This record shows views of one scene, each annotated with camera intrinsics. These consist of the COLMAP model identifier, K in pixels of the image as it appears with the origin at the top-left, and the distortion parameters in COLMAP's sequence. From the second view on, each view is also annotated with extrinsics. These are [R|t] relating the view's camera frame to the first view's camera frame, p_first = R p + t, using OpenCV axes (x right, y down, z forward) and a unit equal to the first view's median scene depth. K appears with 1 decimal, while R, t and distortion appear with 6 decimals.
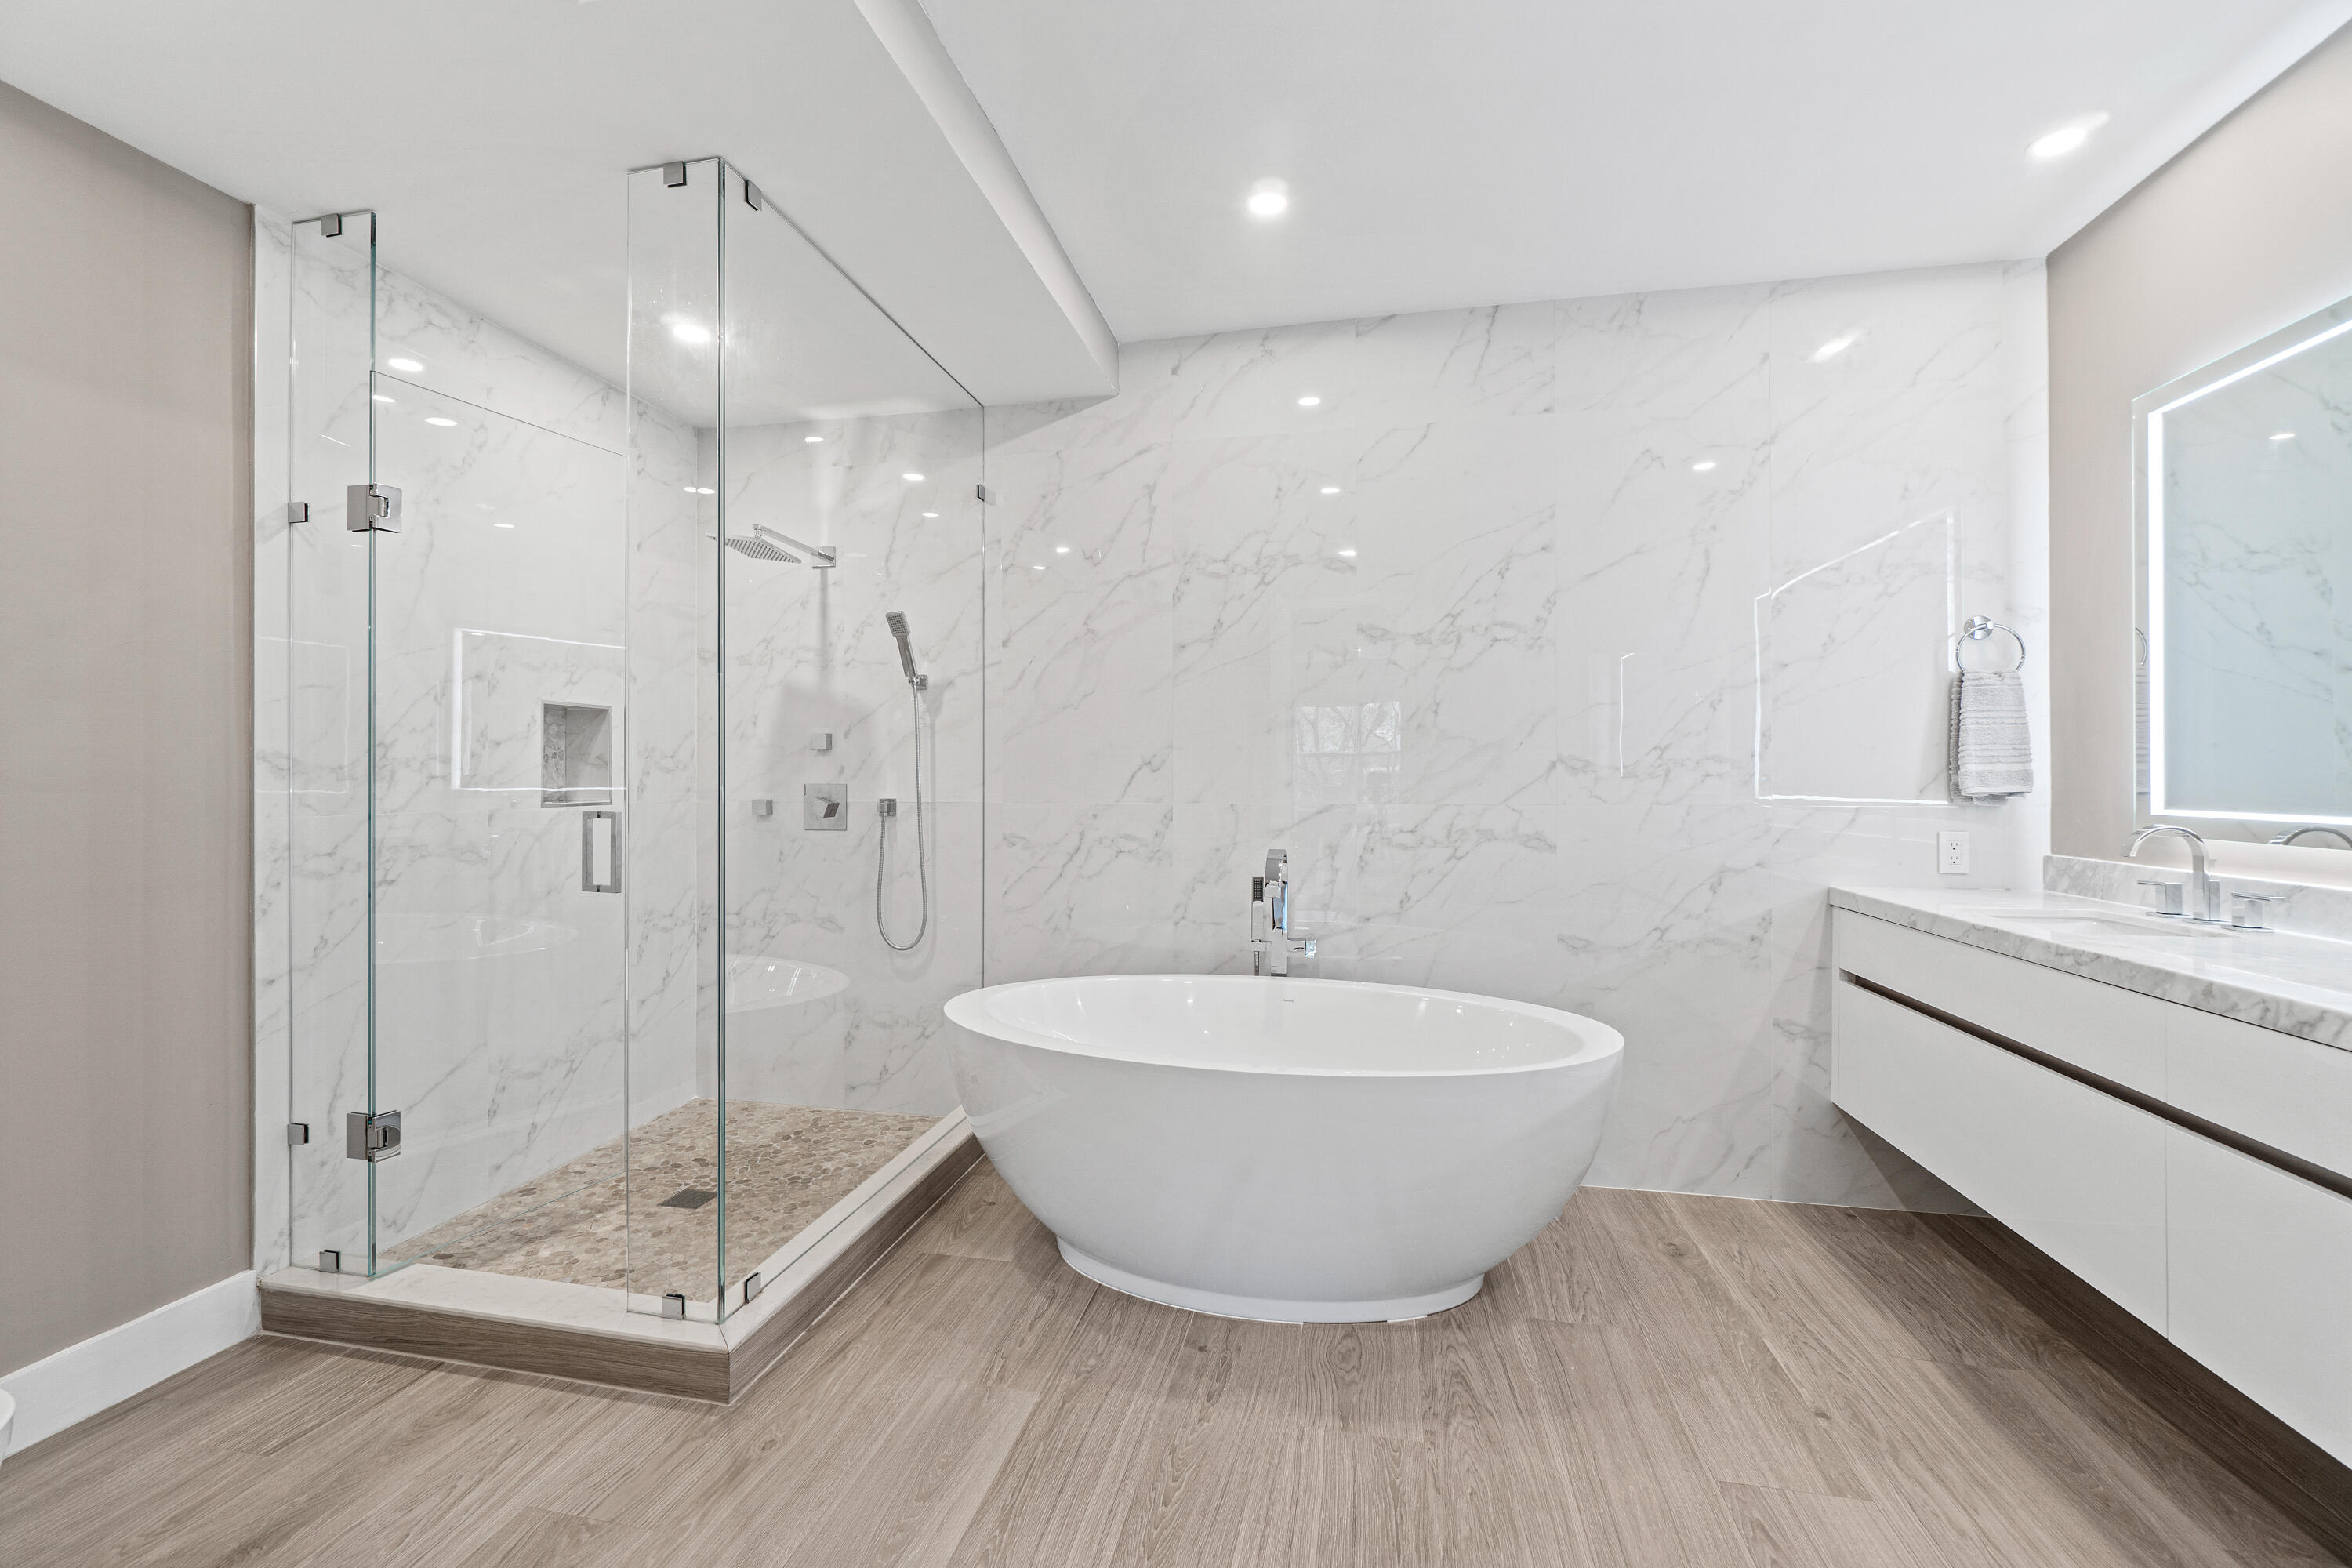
lens RADIAL K [[1022.1, 0, 1138.6], [0, 1022.1, 772.9], [0, 0, 1]] dist [-0.009312, 0.002231]
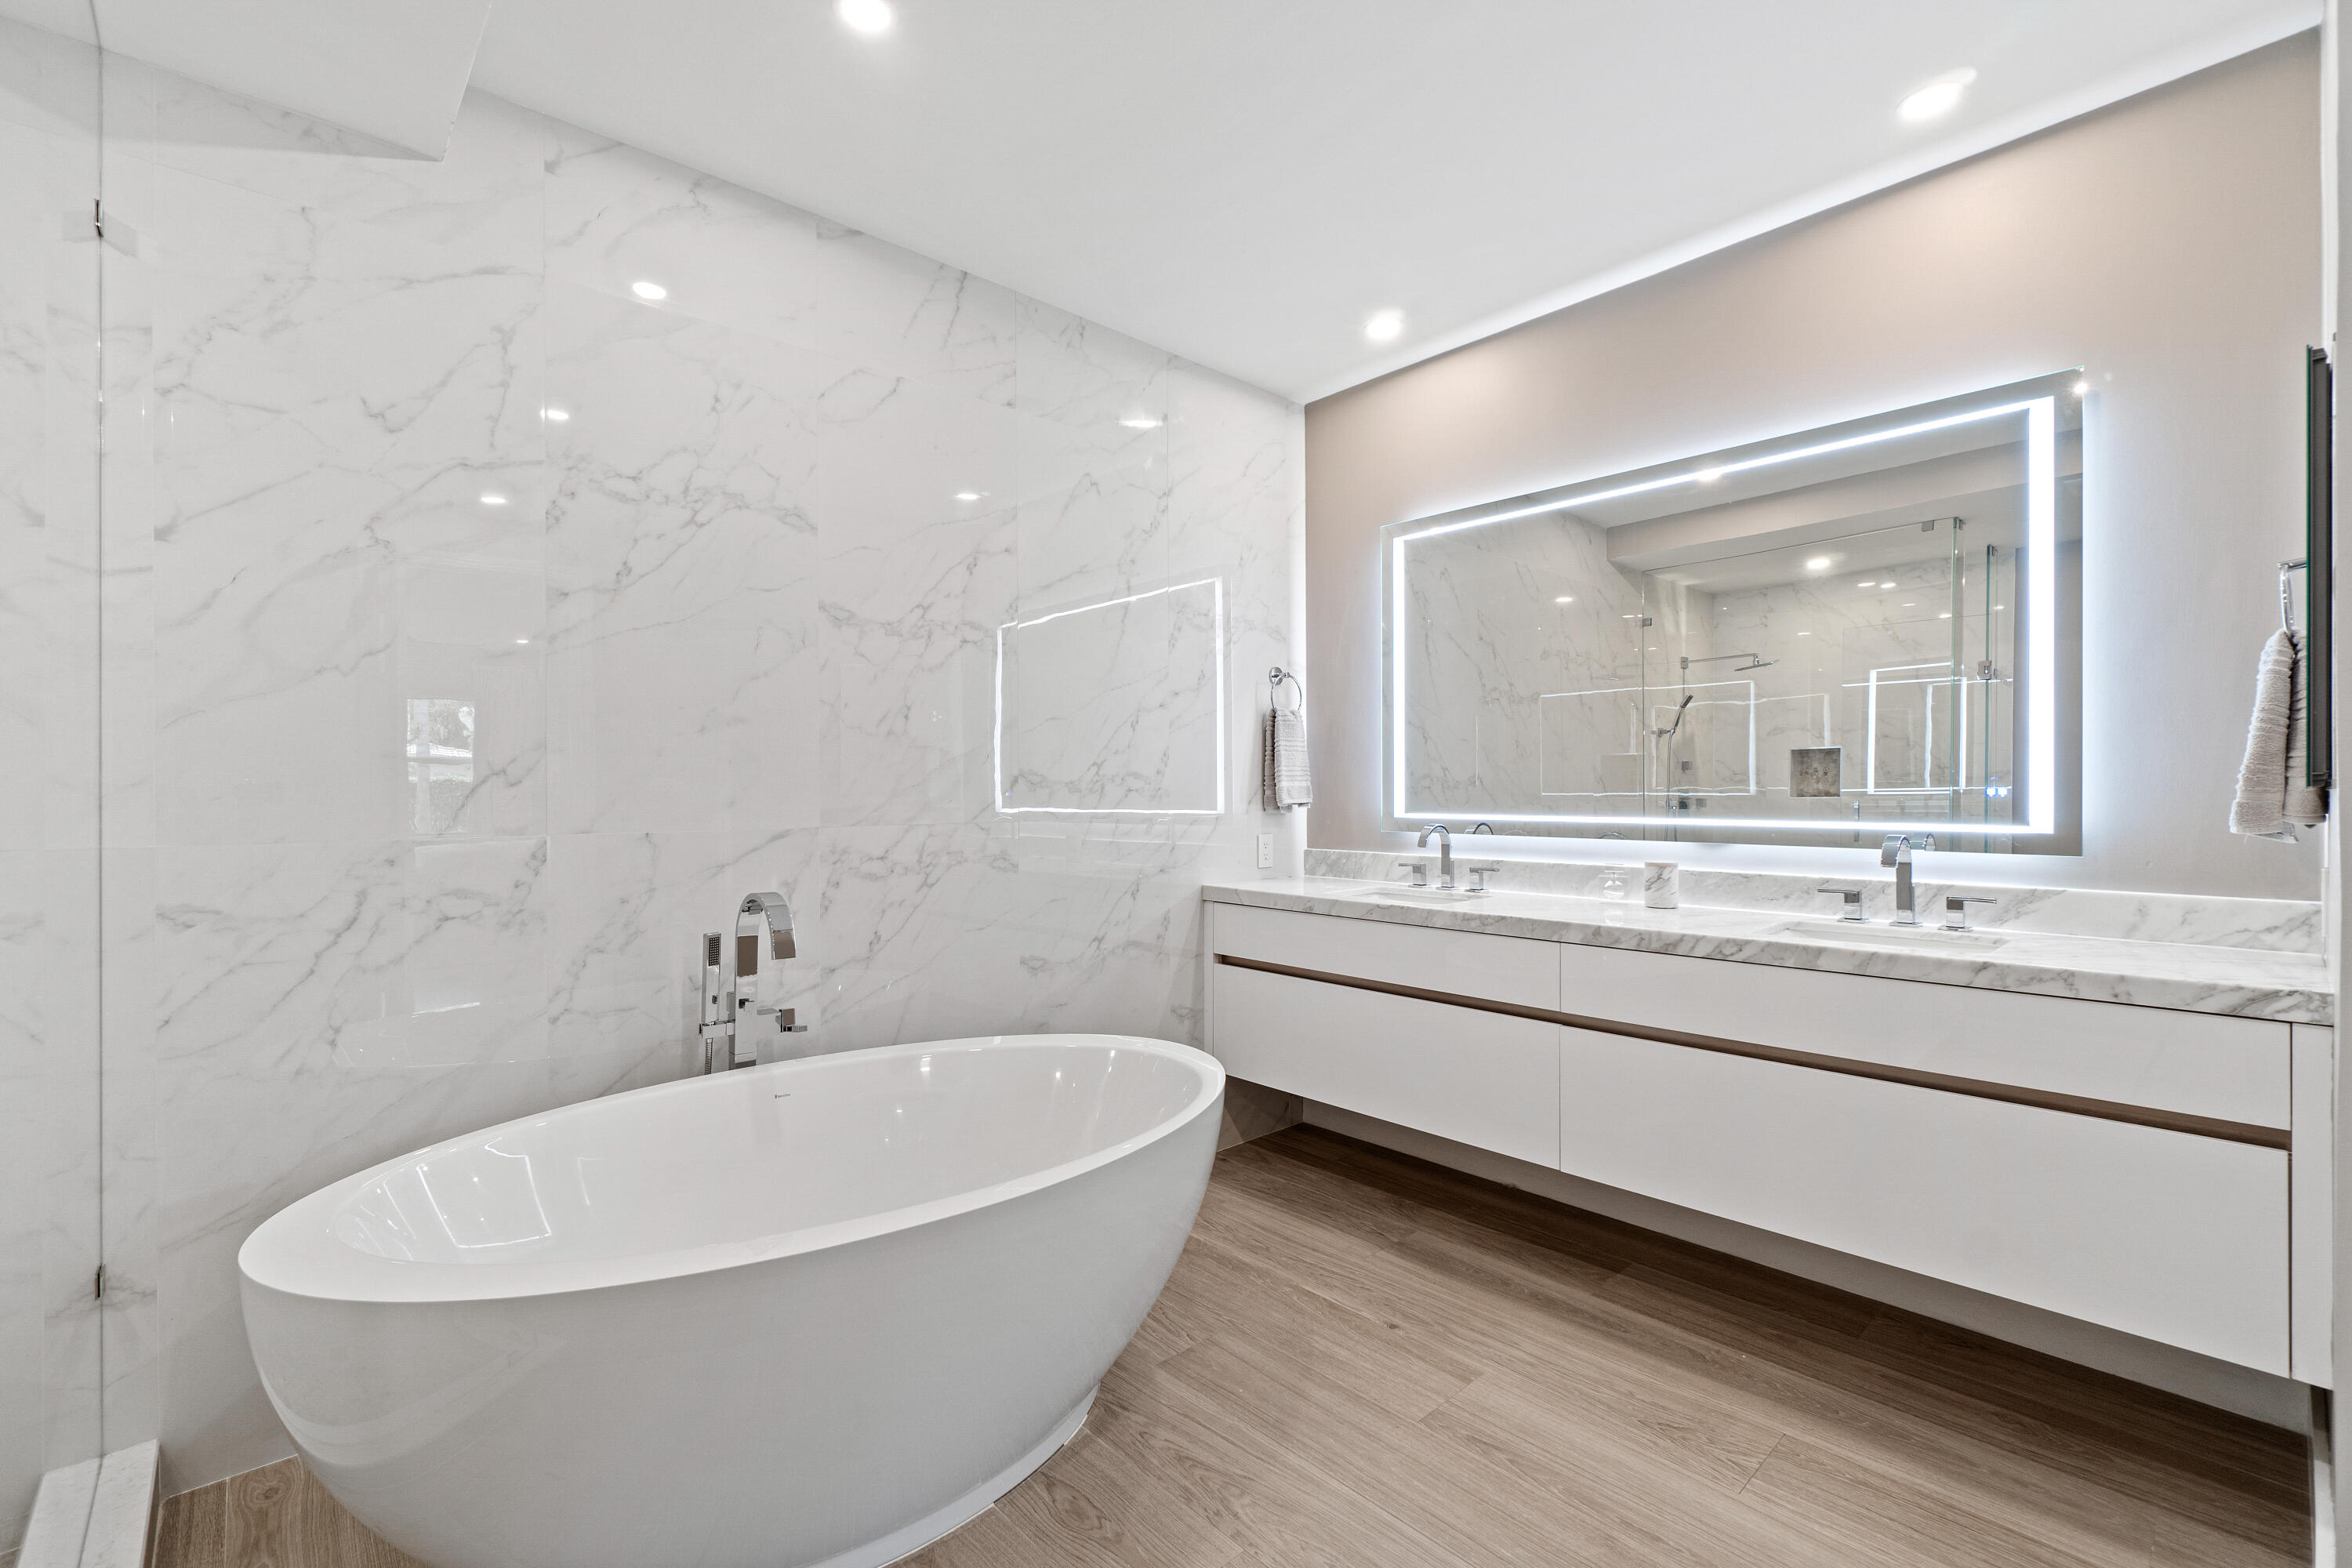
lens RADIAL K [[1022.1, 0, 1170.2], [0, 1022.1, 788.7], [0, 0, 1]] dist [-0.009312, 0.002231]
pose [[0.572805, -0.000561, 0.819692, -0.319661], [-0.000678, 0.999999, 0.001158, -0.000702], [-0.819691, -0.001219, 0.572804, 0.368688]]
